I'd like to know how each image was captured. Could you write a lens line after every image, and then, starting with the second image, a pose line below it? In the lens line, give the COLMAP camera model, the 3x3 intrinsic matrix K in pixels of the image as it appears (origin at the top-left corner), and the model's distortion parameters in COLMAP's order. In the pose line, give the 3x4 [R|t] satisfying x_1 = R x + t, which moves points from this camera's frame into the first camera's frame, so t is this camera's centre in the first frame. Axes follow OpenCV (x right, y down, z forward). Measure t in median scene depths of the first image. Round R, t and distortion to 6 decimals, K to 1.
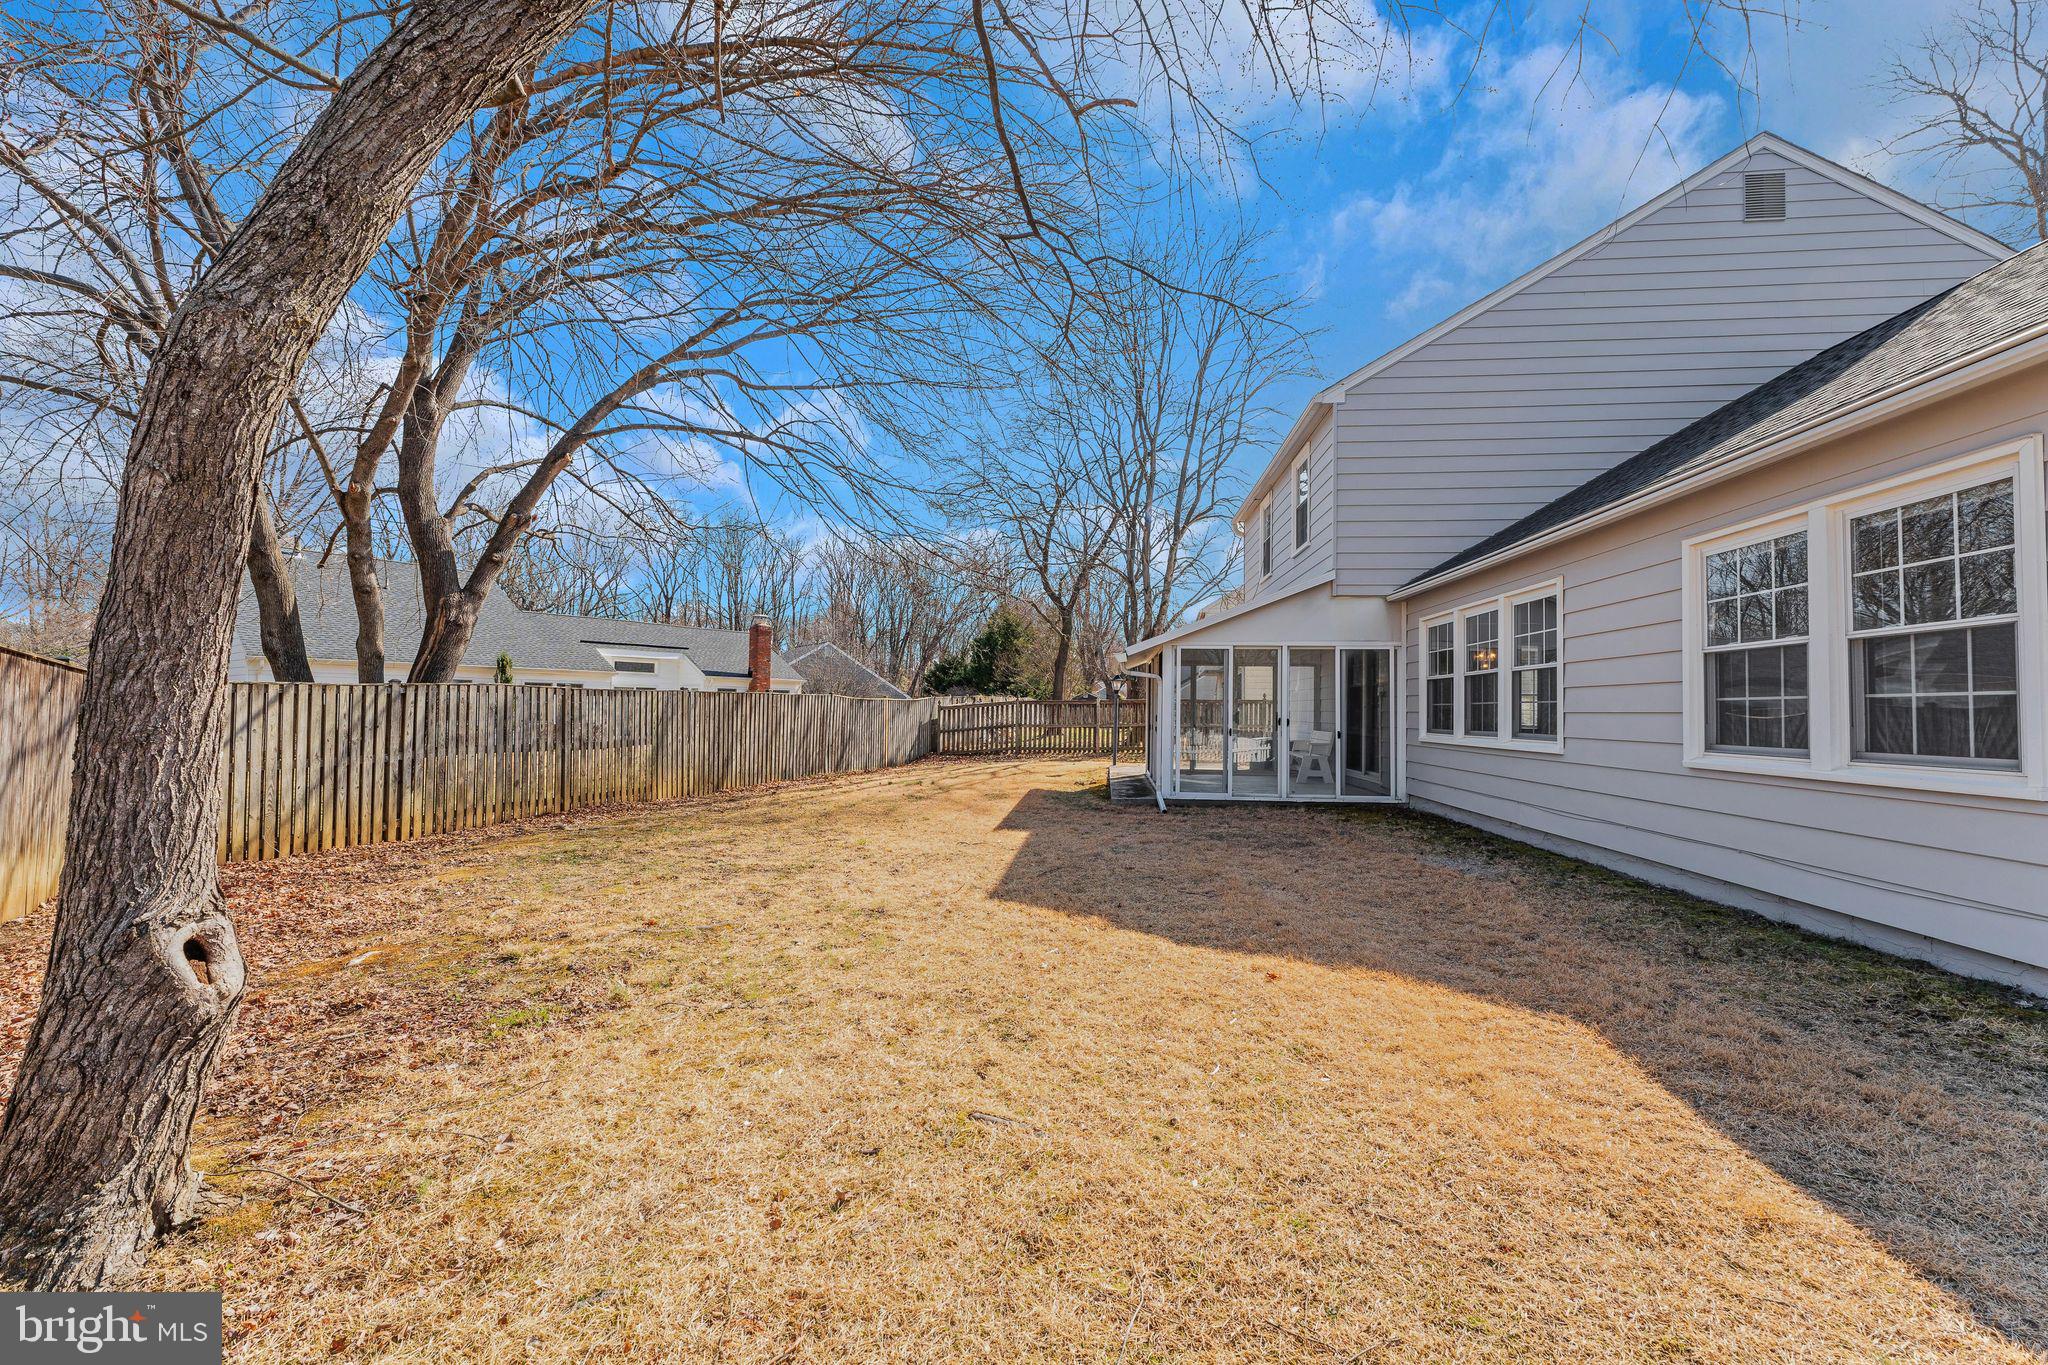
lens RADIAL K [[826.2, 0, 1022.4], [0, 826.2, 688.5], [0, 0, 1]] dist [0.000149, -0.000239]
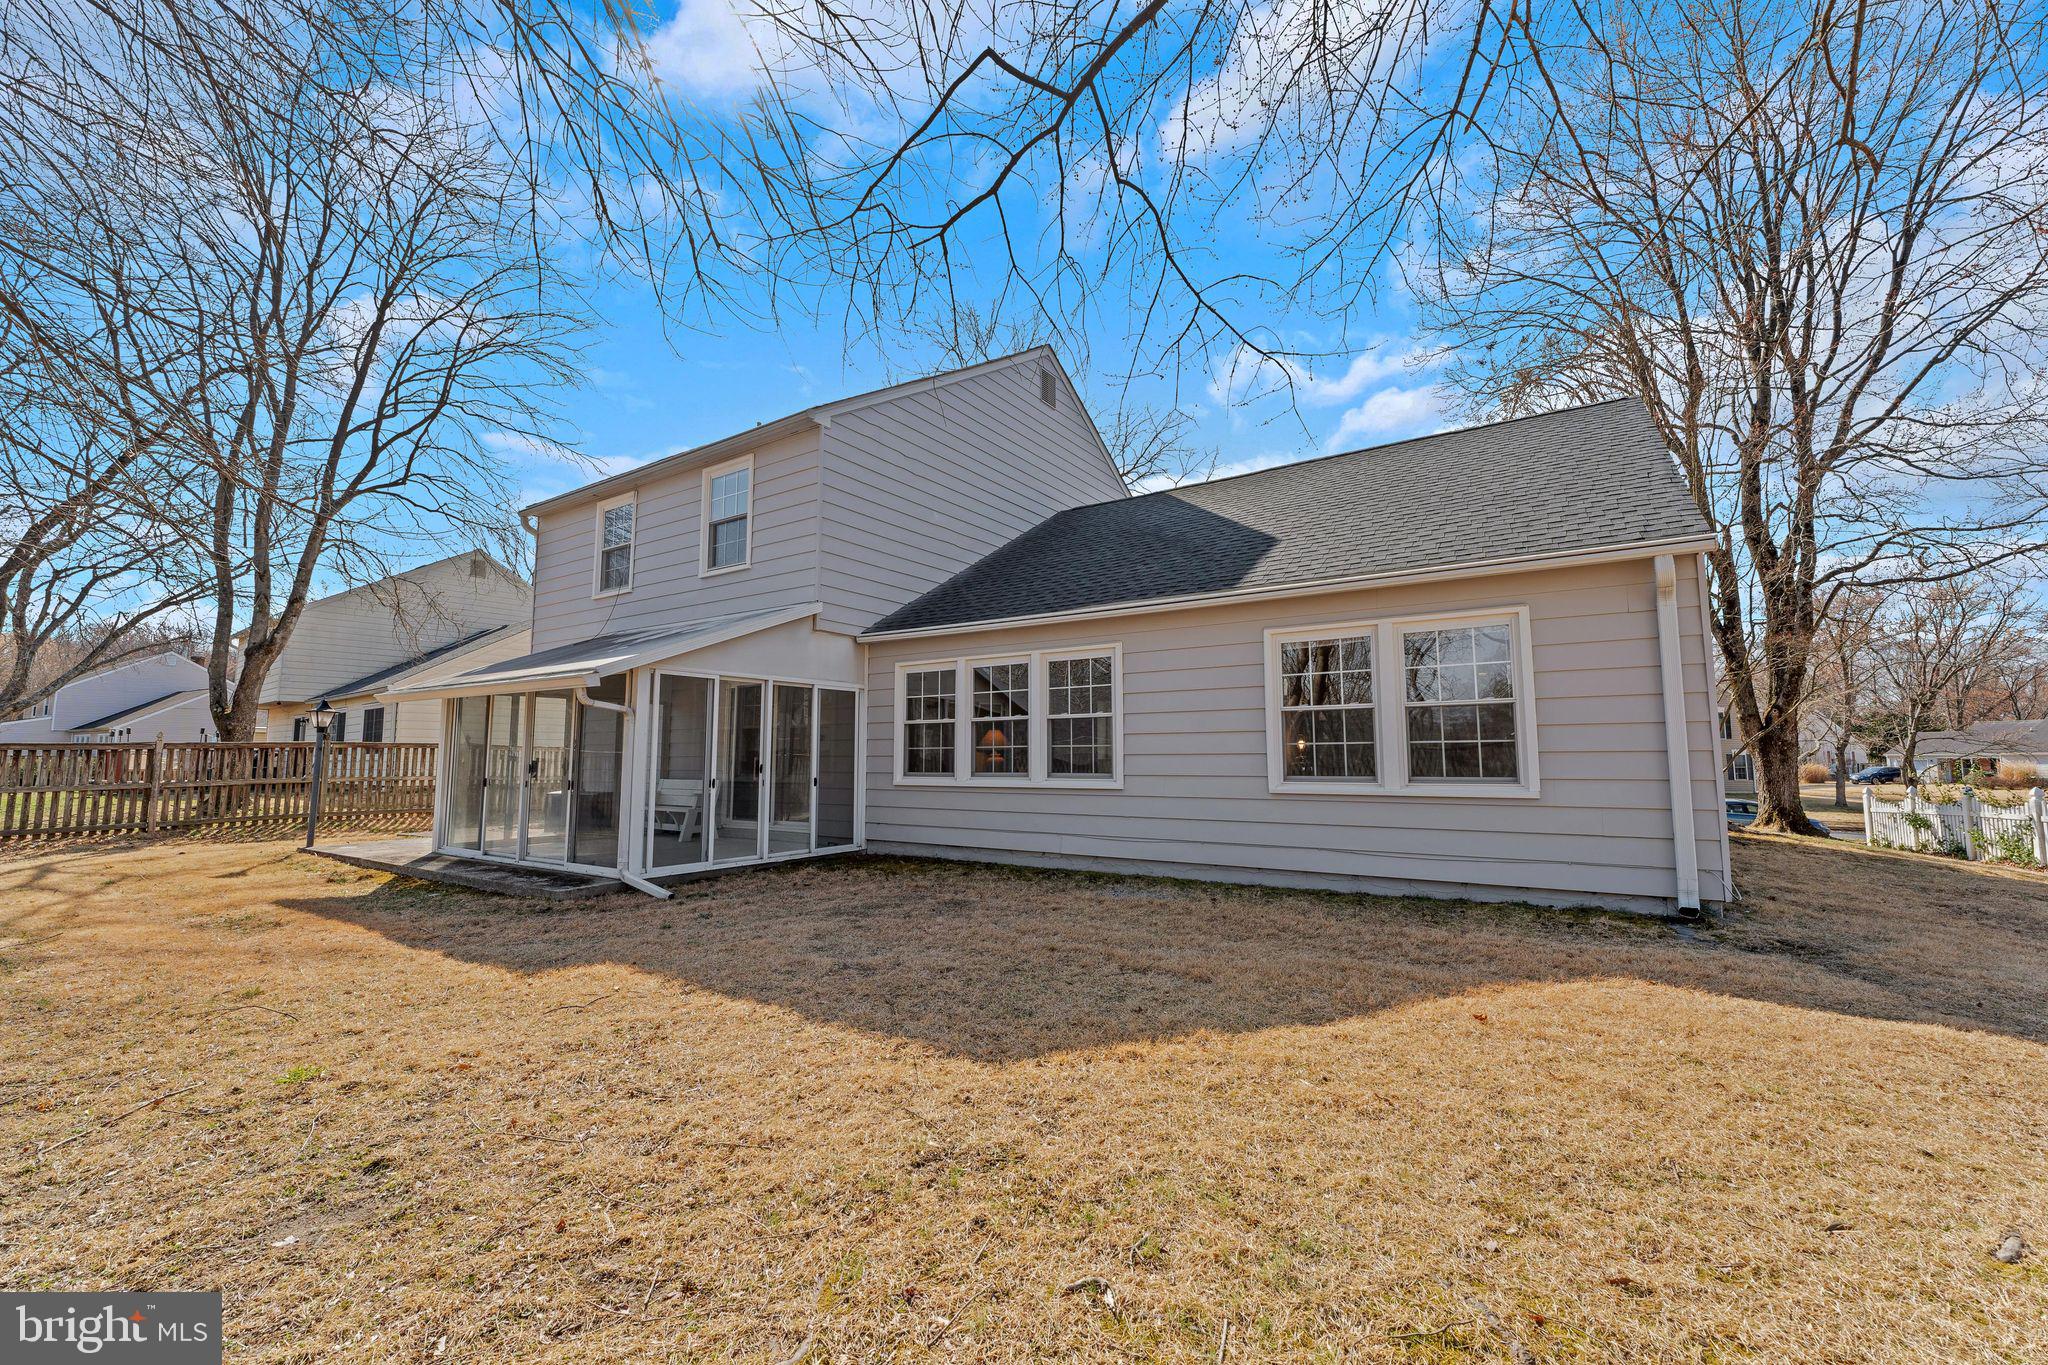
lens RADIAL K [[826.2, 0, 1025.5], [0, 826.2, 679.7], [0, 0, 1]] dist [0.000149, -0.000239]
pose [[0.464376, 0.070943, 0.882792, -0.338433], [-0.014331, 0.997258, -0.072604, 0.007014], [-0.885522, 0.021064, 0.464119, 0.389249]]
